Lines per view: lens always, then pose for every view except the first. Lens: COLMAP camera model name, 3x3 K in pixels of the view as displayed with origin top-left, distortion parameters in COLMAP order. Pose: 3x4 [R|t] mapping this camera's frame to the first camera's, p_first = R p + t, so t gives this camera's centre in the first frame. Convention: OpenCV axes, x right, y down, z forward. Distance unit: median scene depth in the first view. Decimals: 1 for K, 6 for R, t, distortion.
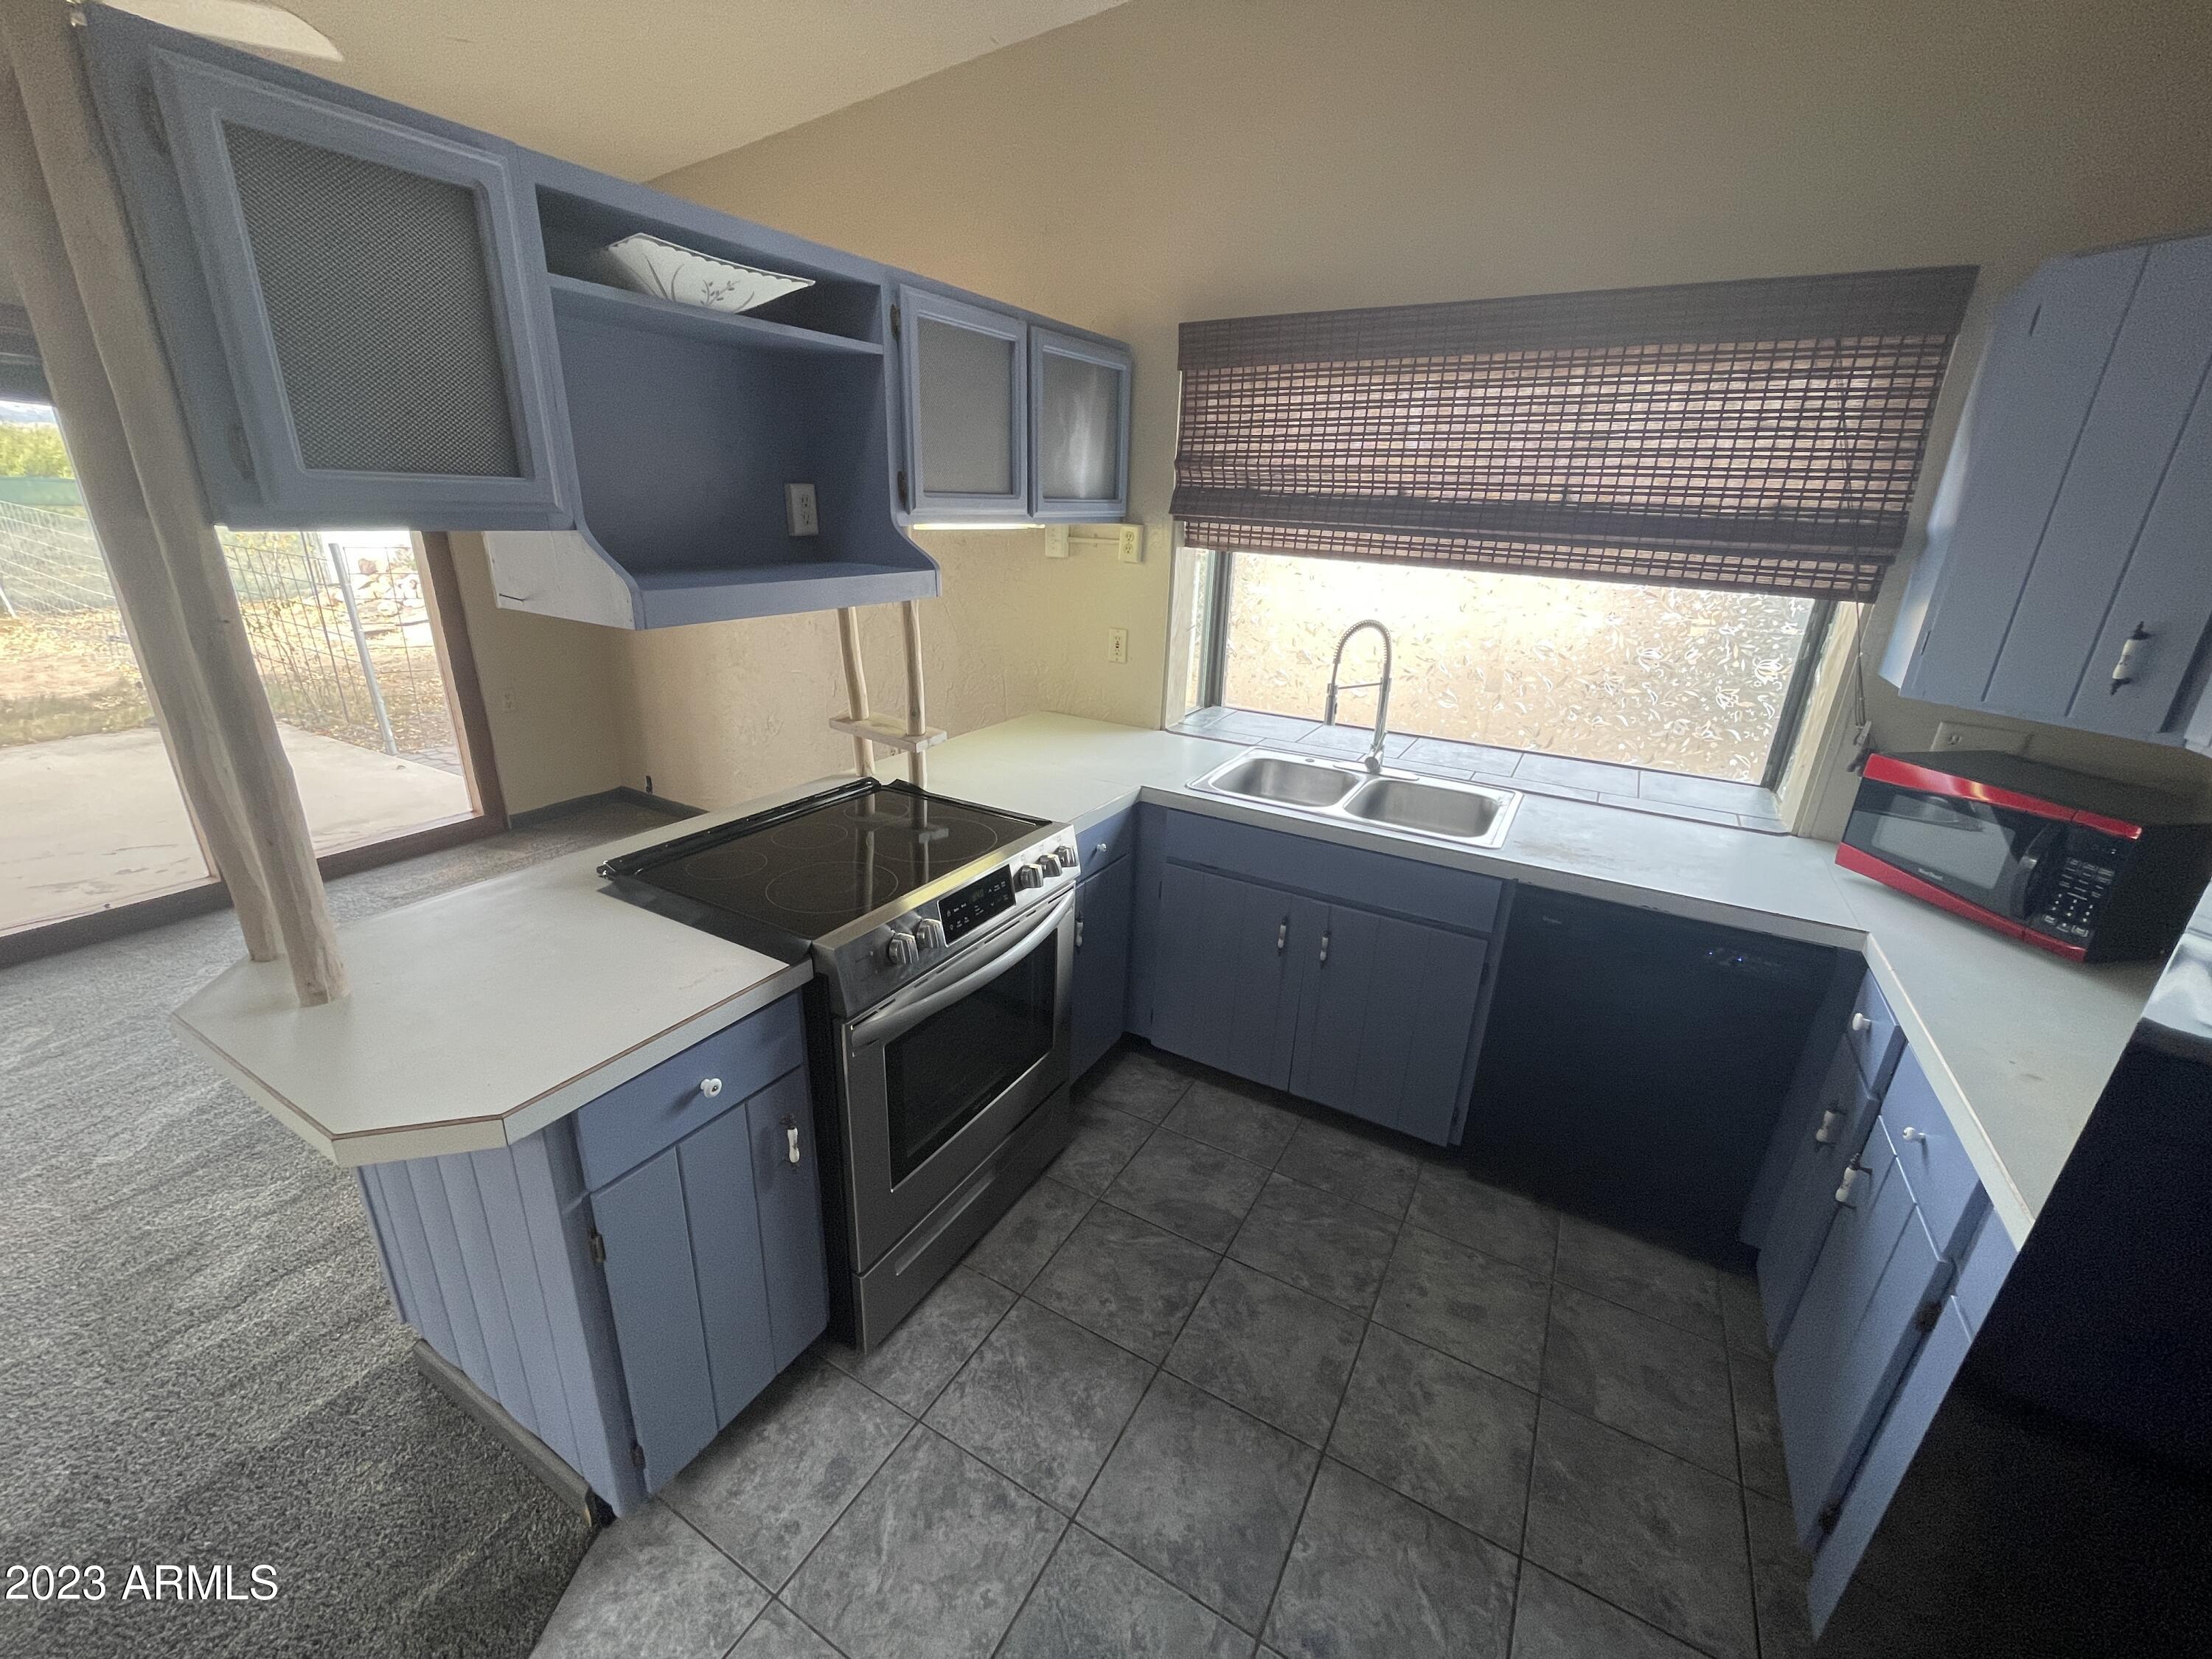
lens RADIAL K [[890.1, 0, 1108.5], [0, 890.1, 827.9], [0, 0, 1]] dist [-0.004833, -0.000232]
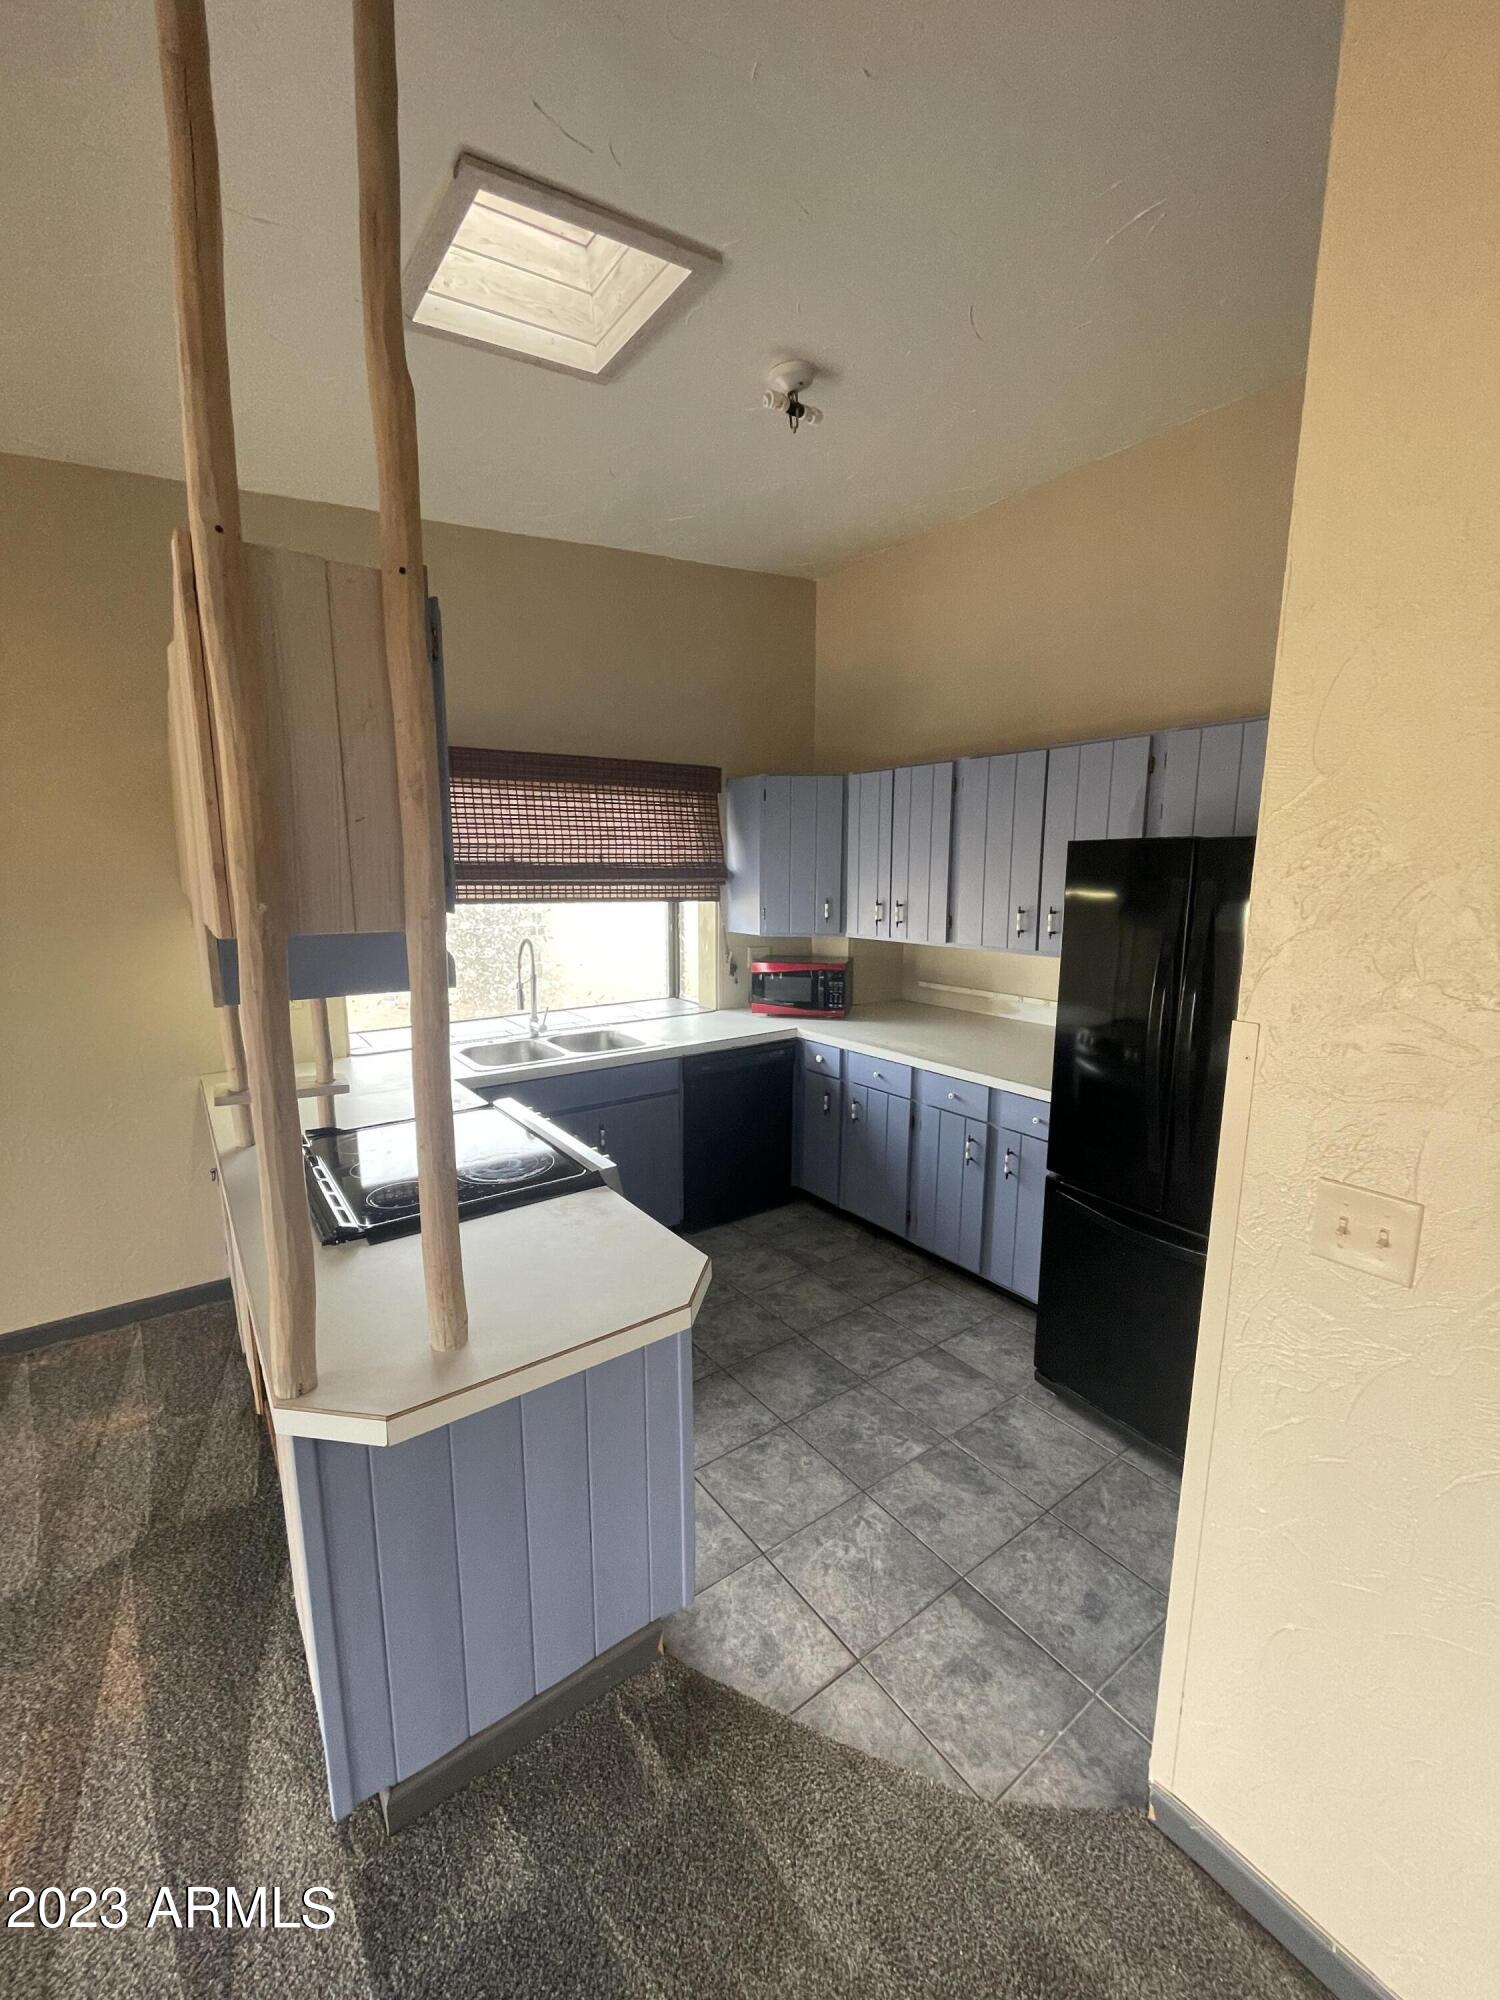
lens RADIAL K [[804.8, 0, 755.2], [0, 804.8, 999.0], [0, 0, 1]] dist [-0.004833, -0.000232]
pose [[0.406367, -0.188104, 0.894138, -0.974993], [0.320093, 0.945874, 0.053513, -0.098014], [-0.855807, 0.264461, 0.444583, 0.075345]]
